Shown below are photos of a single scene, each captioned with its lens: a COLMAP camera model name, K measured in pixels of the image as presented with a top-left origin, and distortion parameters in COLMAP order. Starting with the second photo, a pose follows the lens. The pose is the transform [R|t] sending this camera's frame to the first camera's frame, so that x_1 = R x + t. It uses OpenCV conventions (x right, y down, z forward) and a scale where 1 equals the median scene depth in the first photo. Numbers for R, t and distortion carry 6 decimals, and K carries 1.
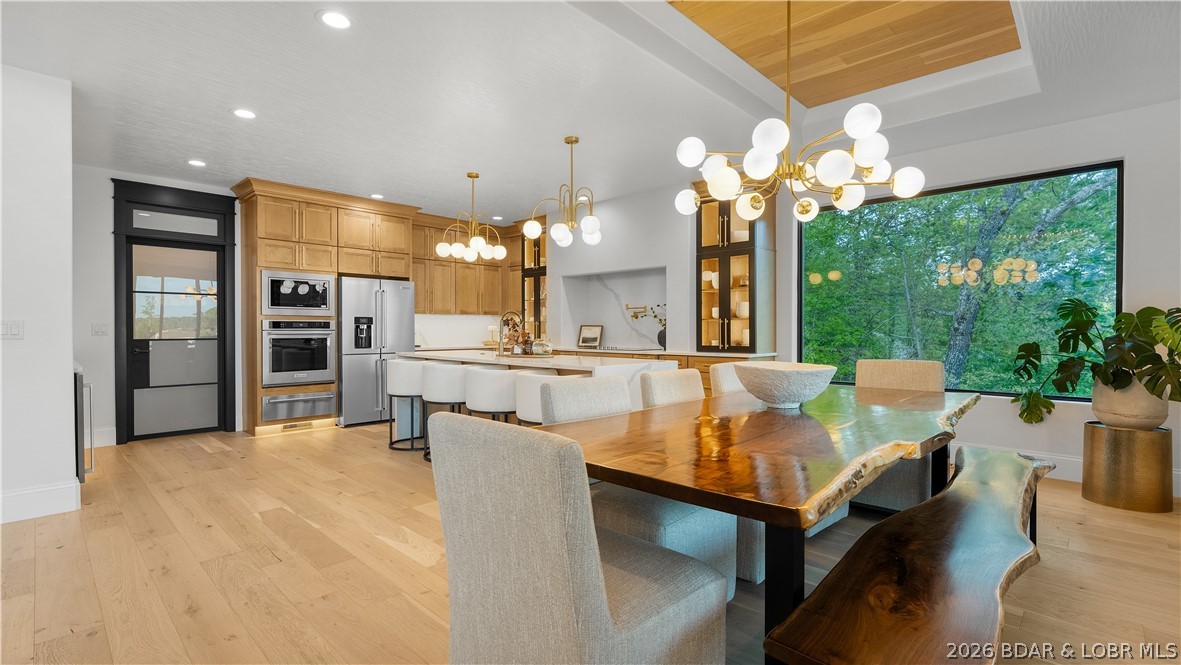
lens RADIAL K [[532.6, 0, 573.4], [0, 532.6, 329.9], [0, 0, 1]] dist [-0.002210, -0.000574]
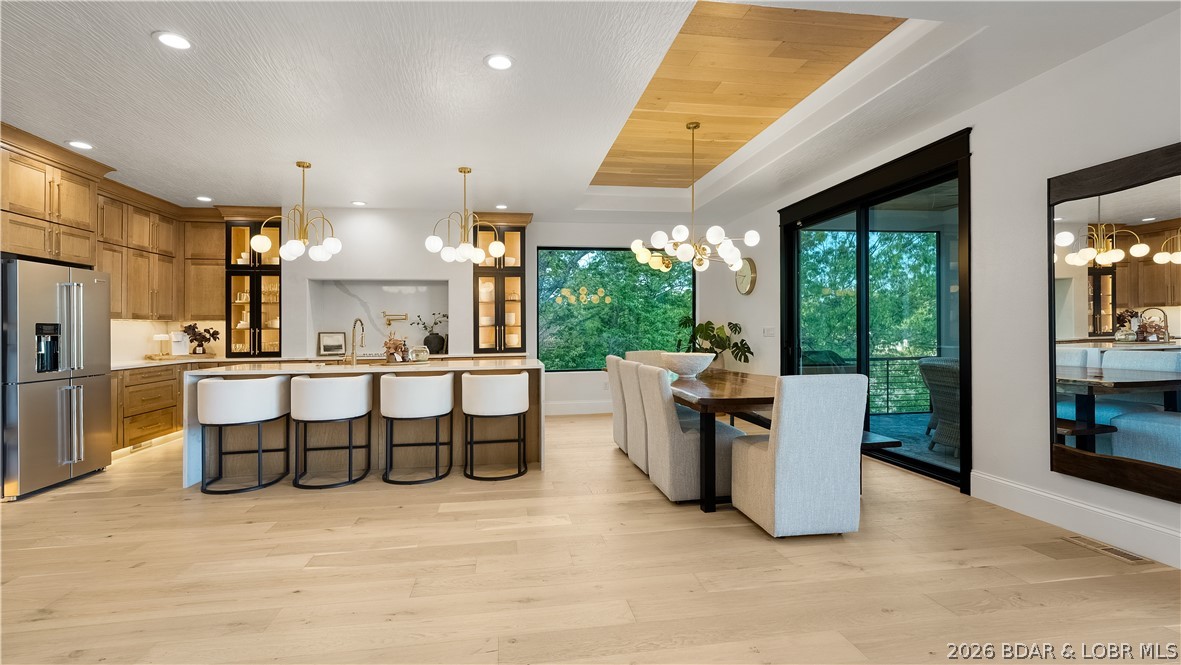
lens RADIAL K [[526.2, 0, 588.9], [0, 526.2, 330.6], [0, 0, 1]] dist [-0.008645, 0.001766]
pose [[0.588395, -0.008775, 0.808526, -0.540692], [0.012293, 0.999923, 0.001906, -0.009105], [-0.808480, 0.008818, 0.588457, 0.092620]]
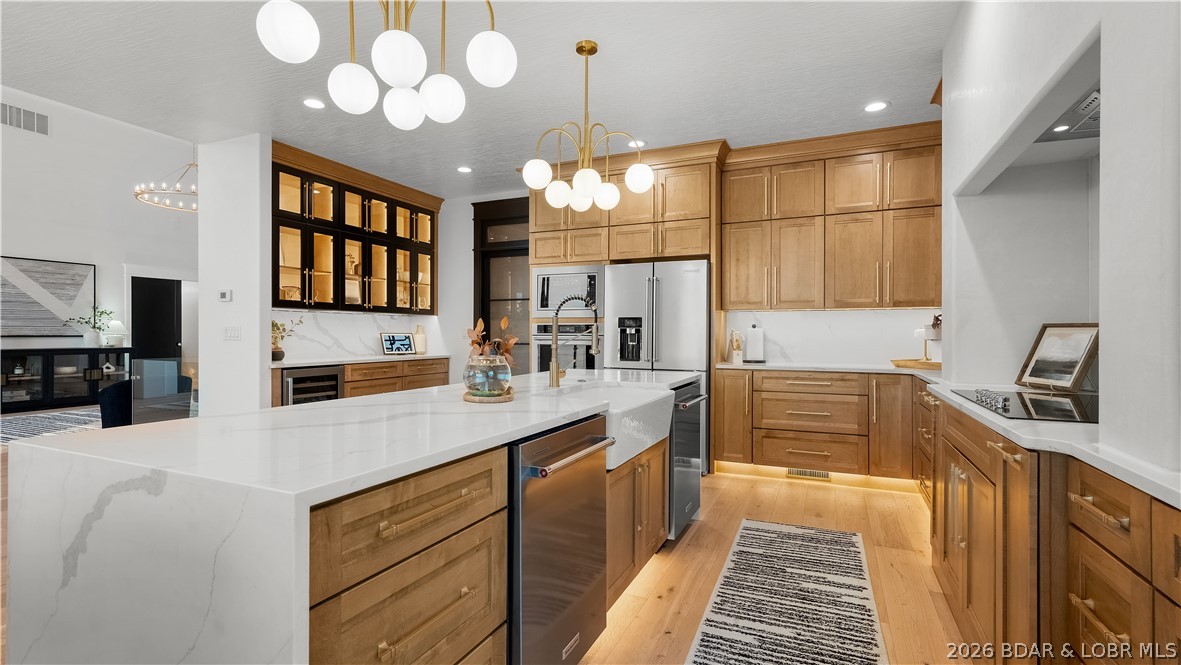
lens RADIAL K [[555.8, 0, 588.0], [0, 555.8, 334.4], [0, 0, 1]] dist [0.009789, 0.002062]
pose [[0.344441, 0.000972, -0.938807, 0.305830], [-0.006579, 0.999977, -0.001379, 0.000326], [0.938785, 0.006652, 0.344440, 0.712277]]
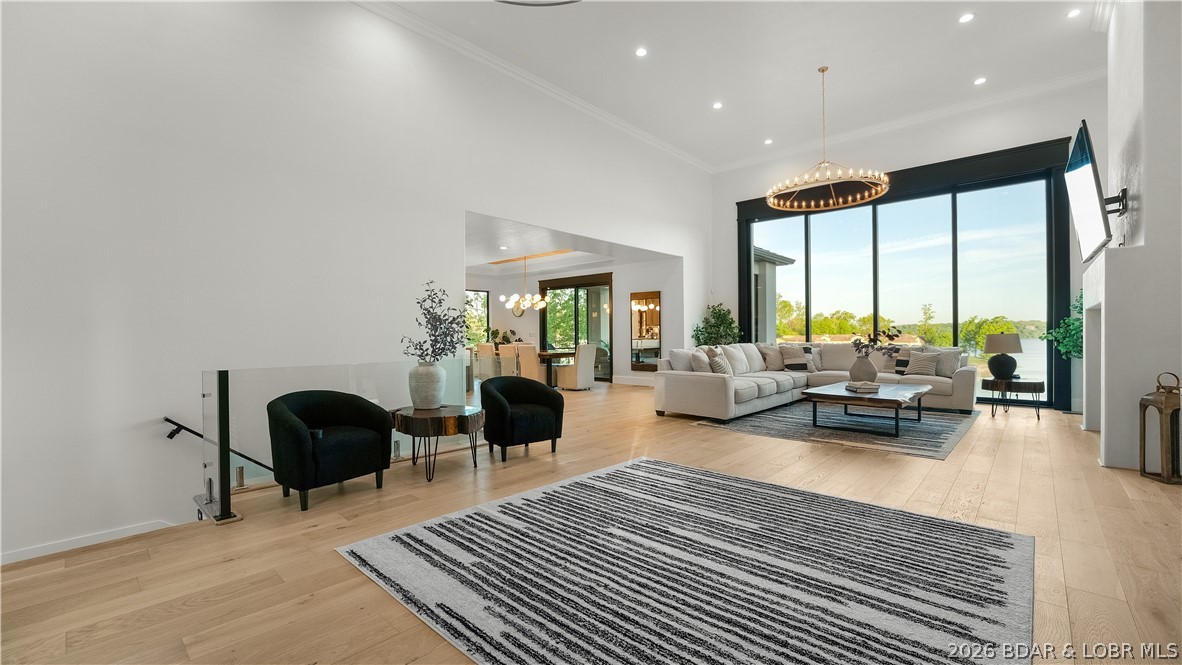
lens RADIAL K [[478.0, 0, 585.9], [0, 478.0, 327.6], [0, 0, 1]] dist [-0.008858, -0.001246]
pose [[-0.024773, 0.013653, 0.999600, -1.597116], [0.004873, 0.999897, -0.013536, -0.001197], [-0.999681, 0.004536, -0.024837, 0.236207]]
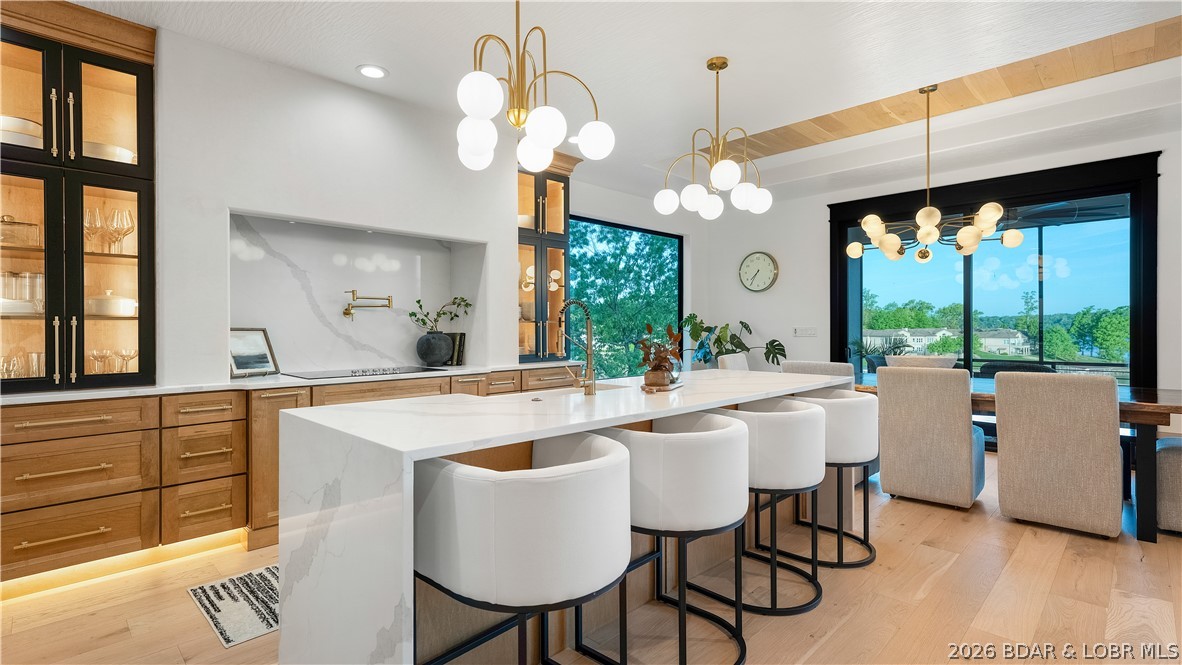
lens RADIAL K [[556.2, 0, 585.8], [0, 556.2, 322.3], [0, 0, 1]] dist [0.009789, 0.002062]
pose [[-0.004408, 0.010287, 0.999937, -0.523799], [0.004484, 0.999937, -0.010267, -0.008813], [-0.999980, 0.004438, -0.004454, 0.847014]]
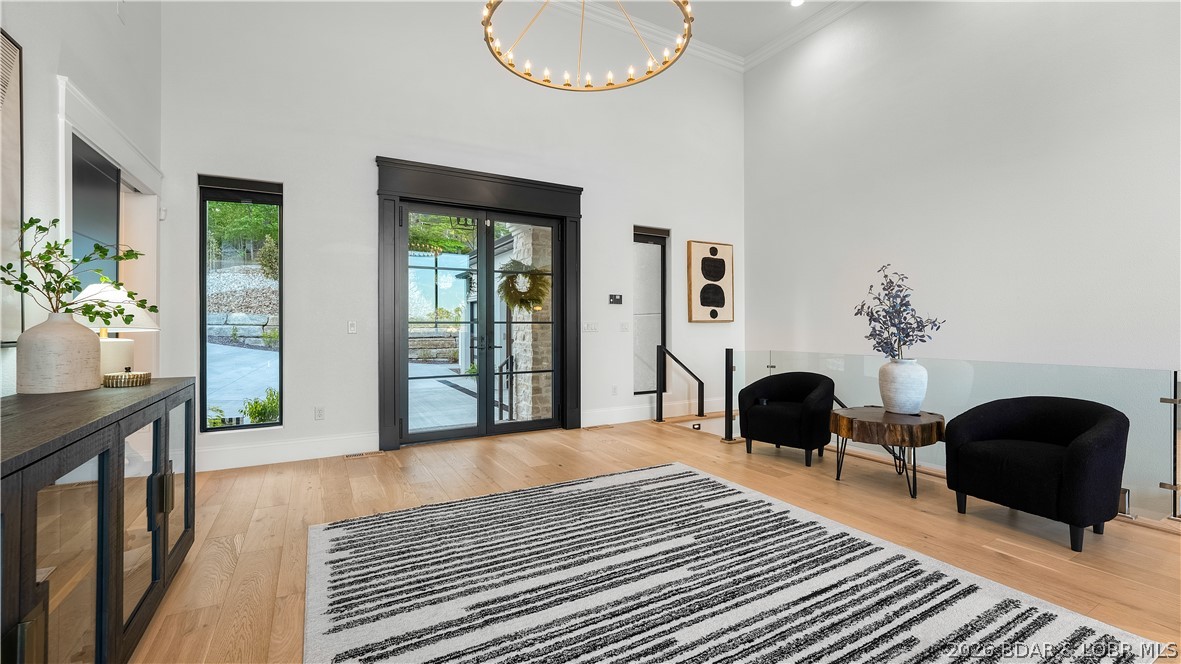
lens RADIAL K [[477.6, 0, 584.0], [0, 477.6, 321.2], [0, 0, 1]] dist [-0.008858, -0.001246]
pose [[0.963330, -0.005264, -0.268266, -1.108915], [0.001705, 0.999907, -0.013496, -0.000850], [0.268312, 0.012544, 0.963250, -0.237940]]
